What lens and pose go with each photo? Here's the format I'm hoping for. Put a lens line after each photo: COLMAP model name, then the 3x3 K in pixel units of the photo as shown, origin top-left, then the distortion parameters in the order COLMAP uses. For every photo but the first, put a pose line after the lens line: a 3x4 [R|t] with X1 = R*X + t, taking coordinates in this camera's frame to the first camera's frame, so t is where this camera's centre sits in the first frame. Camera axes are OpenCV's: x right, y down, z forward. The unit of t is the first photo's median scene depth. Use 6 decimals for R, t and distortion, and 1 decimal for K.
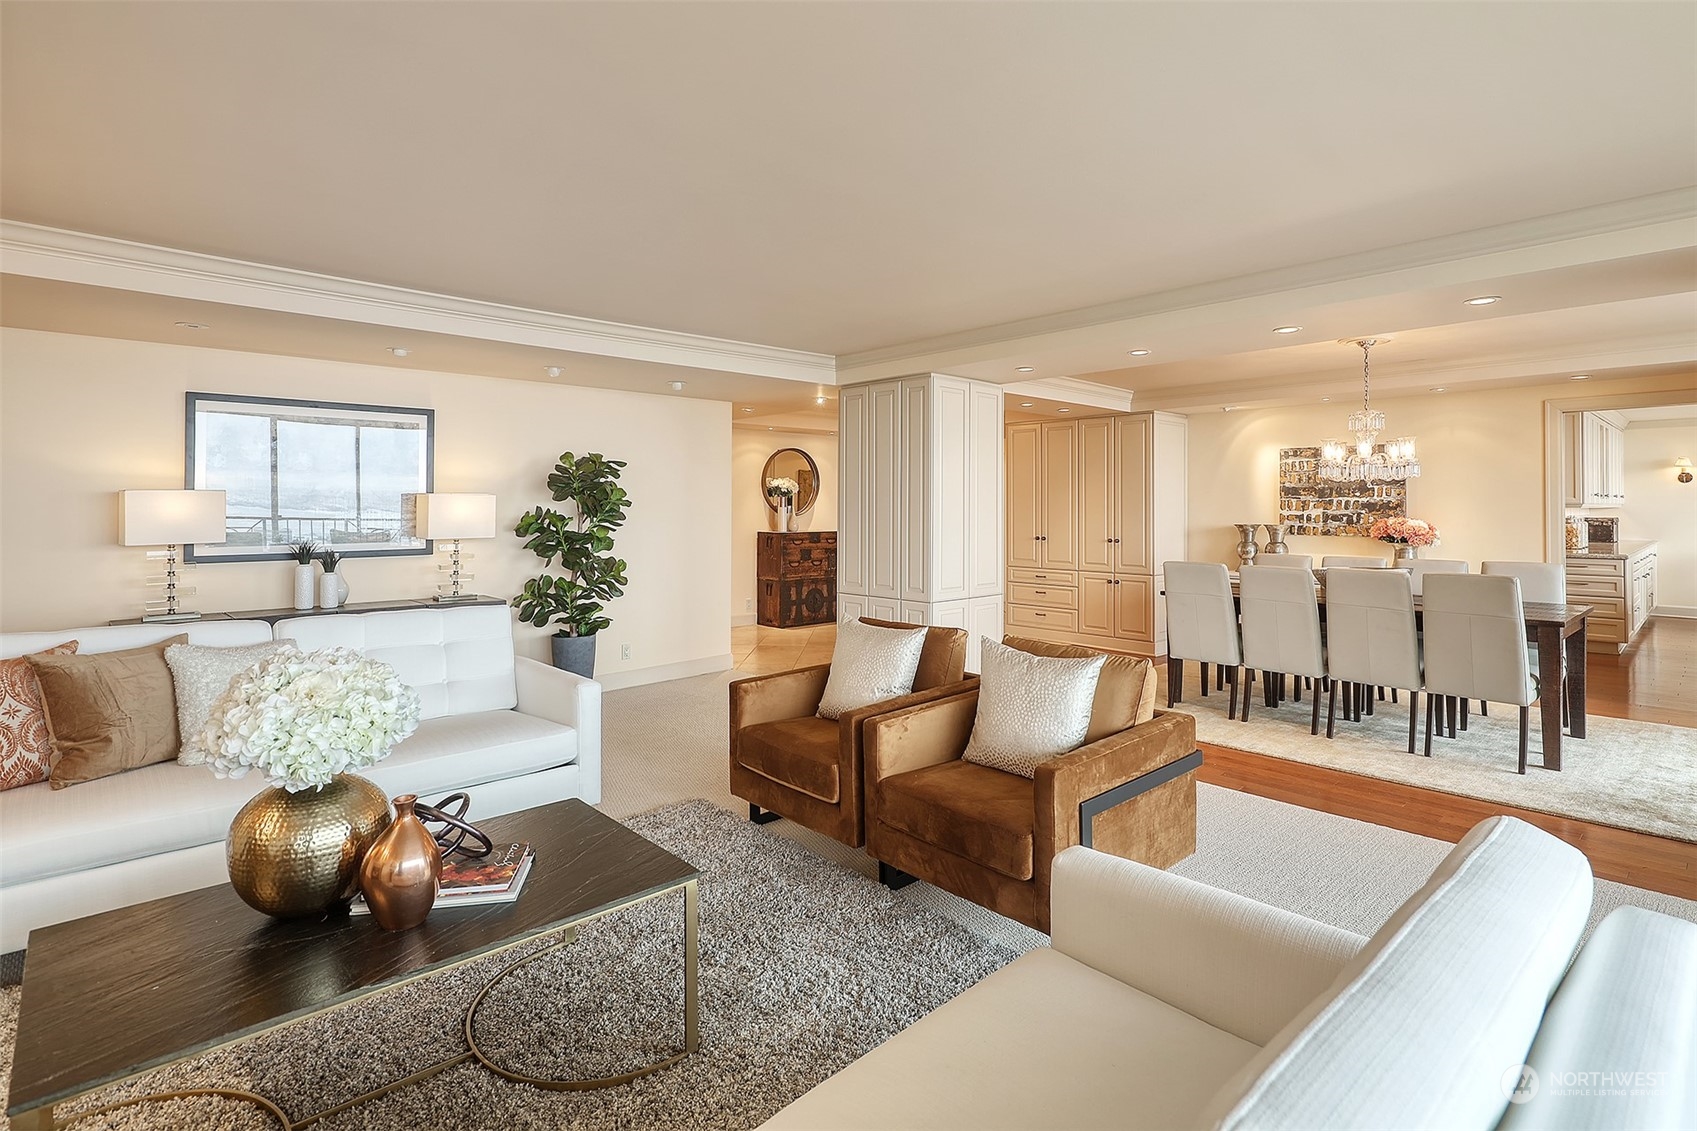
lens RADIAL K [[824.2, 0, 864.9], [0, 824.2, 509.9], [0, 0, 1]] dist [0.005412, -0.003901]
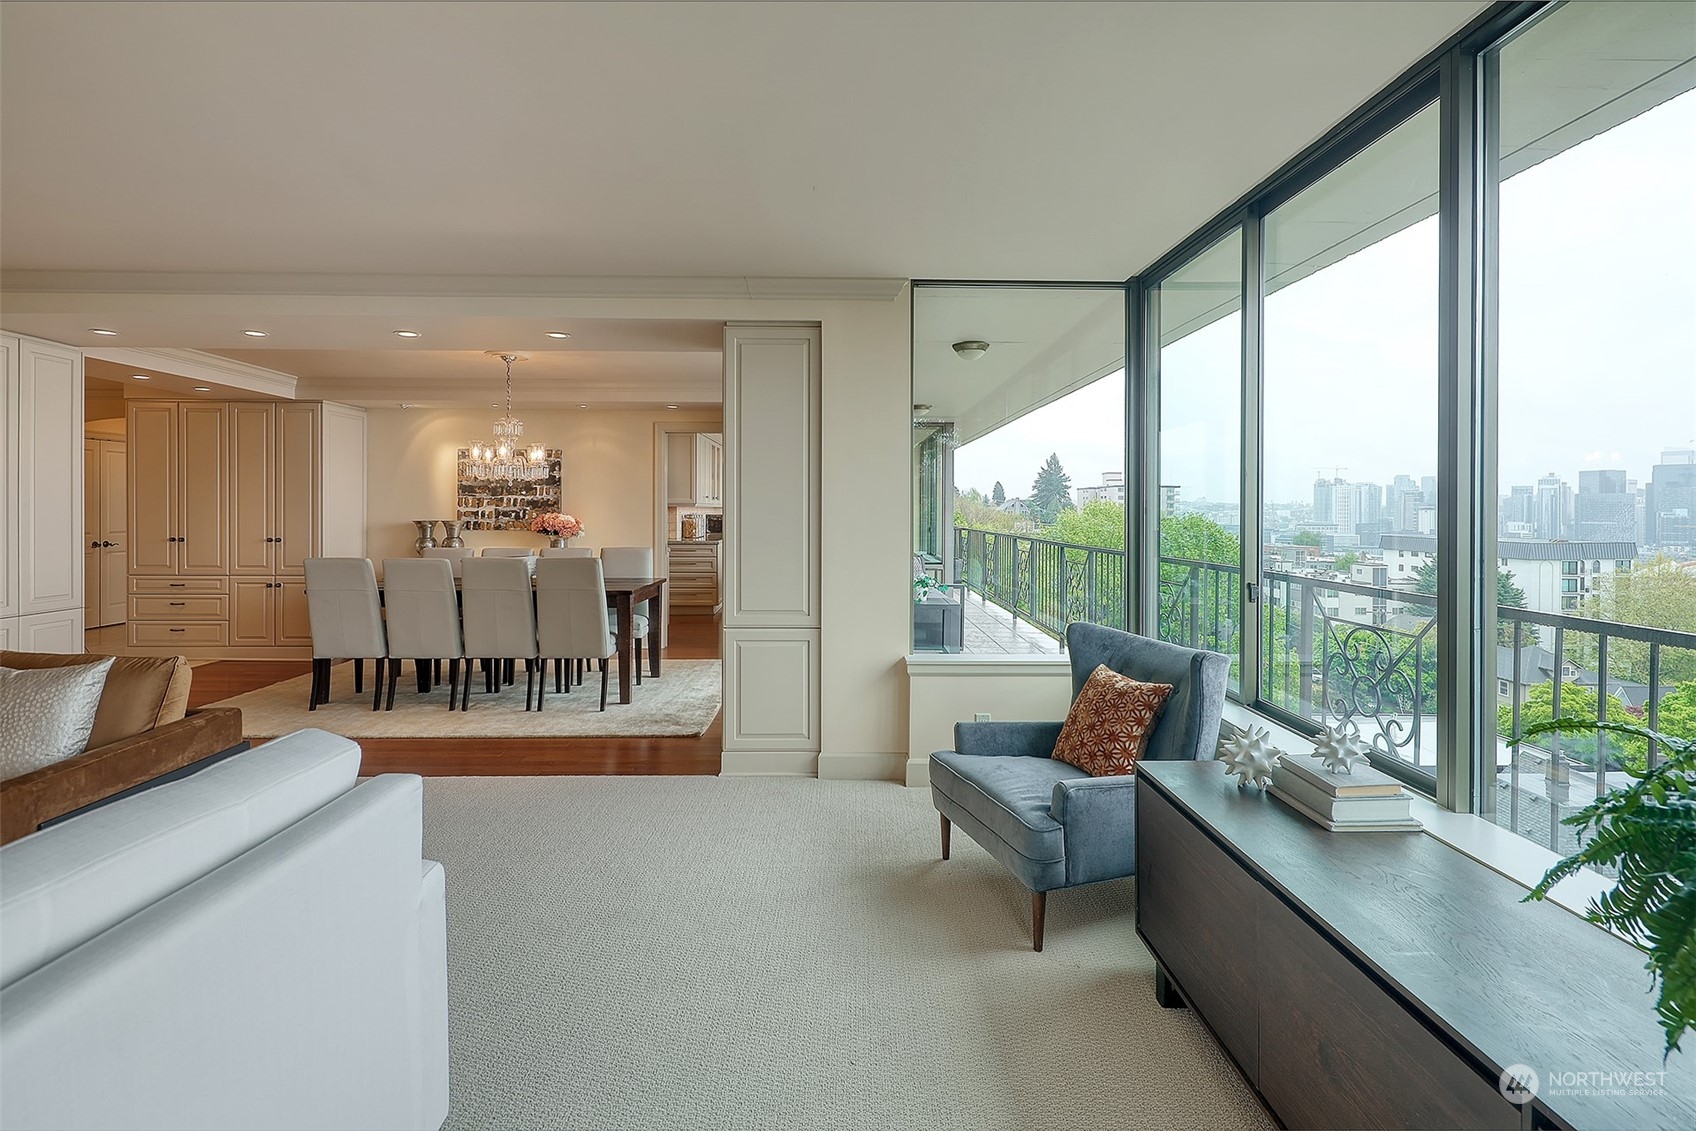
lens RADIAL K [[823.8, 0, 848.5], [0, 823.8, 532.3], [0, 0, 1]] dist [0.005412, -0.003901]
pose [[0.683129, -0.017465, 0.730089, 0.079428], [-0.001237, 0.999685, 0.025072, 0.006113], [-0.730297, -0.018031, 0.682892, -0.090575]]
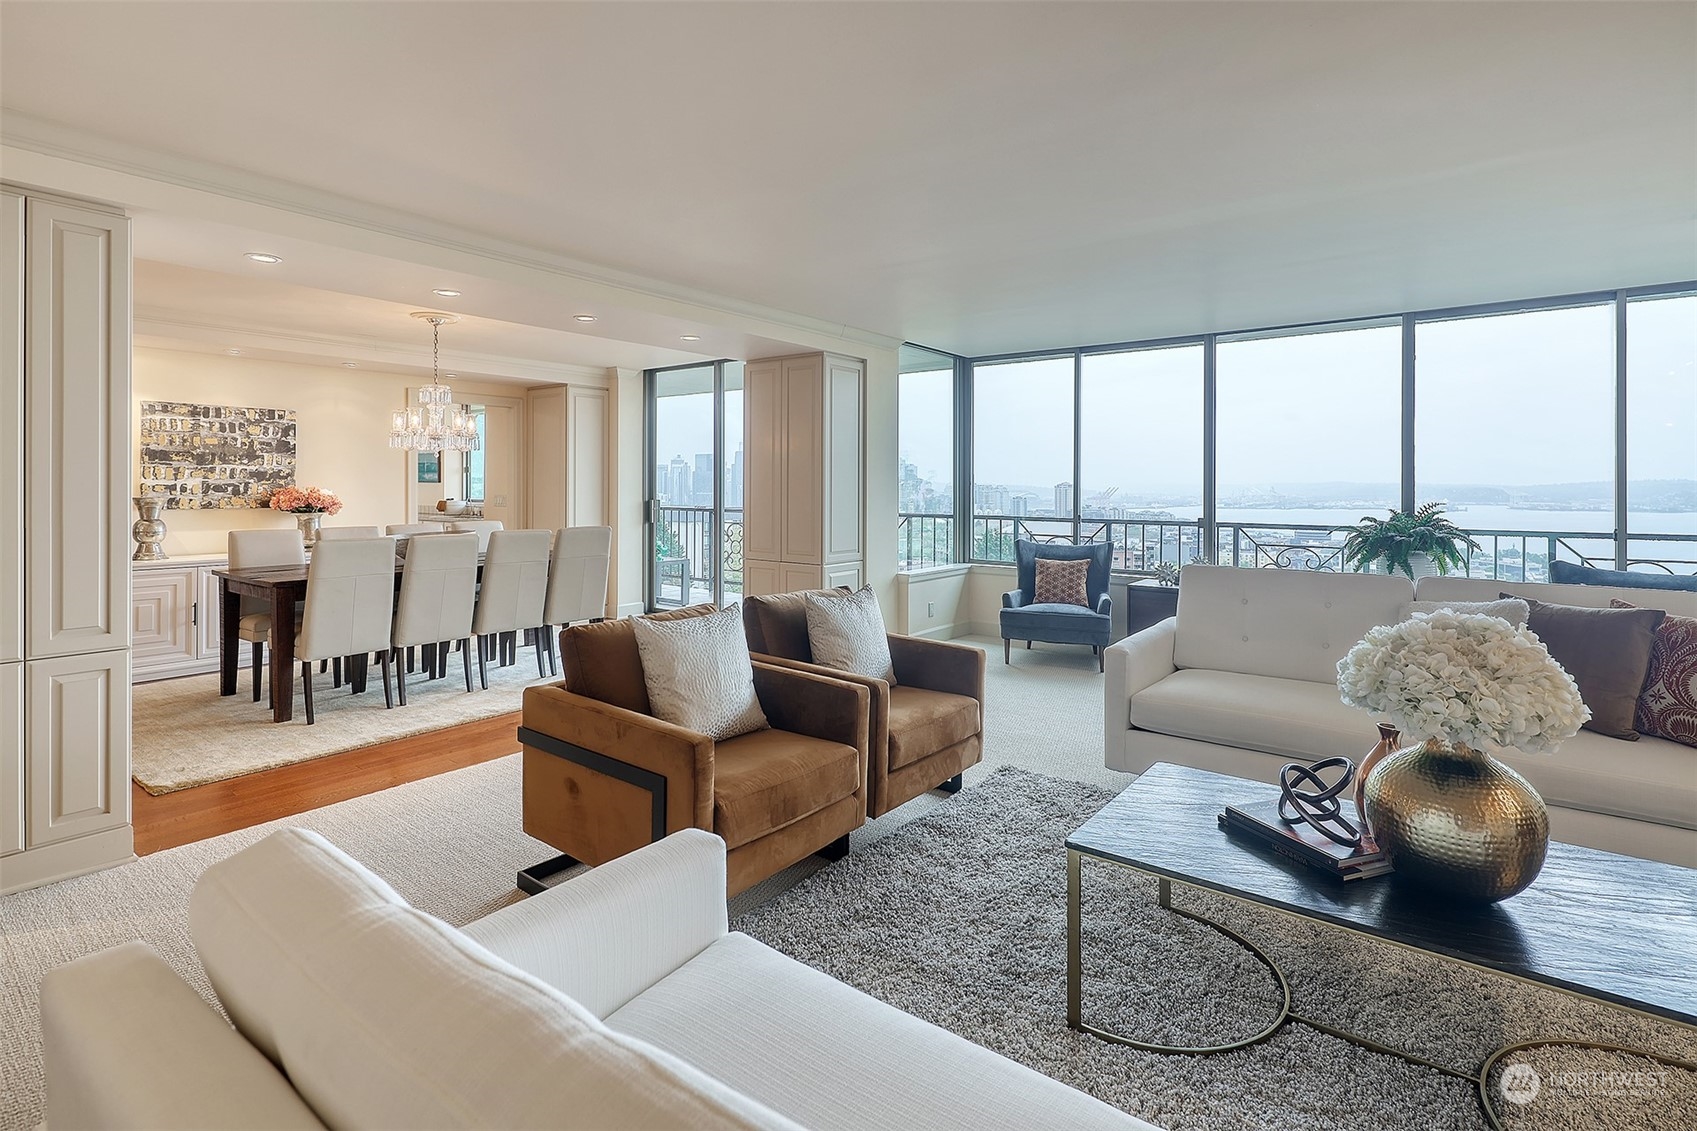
lens RADIAL K [[824.2, 0, 849.4], [0, 824.2, 524.3], [0, 0, 1]] dist [0.005412, -0.003901]
pose [[-0.160568, -0.046288, 0.985939, -0.398864], [0.001714, 0.998885, 0.047175, 0.007924], [-0.987023, 0.009265, -0.160310, 0.497961]]
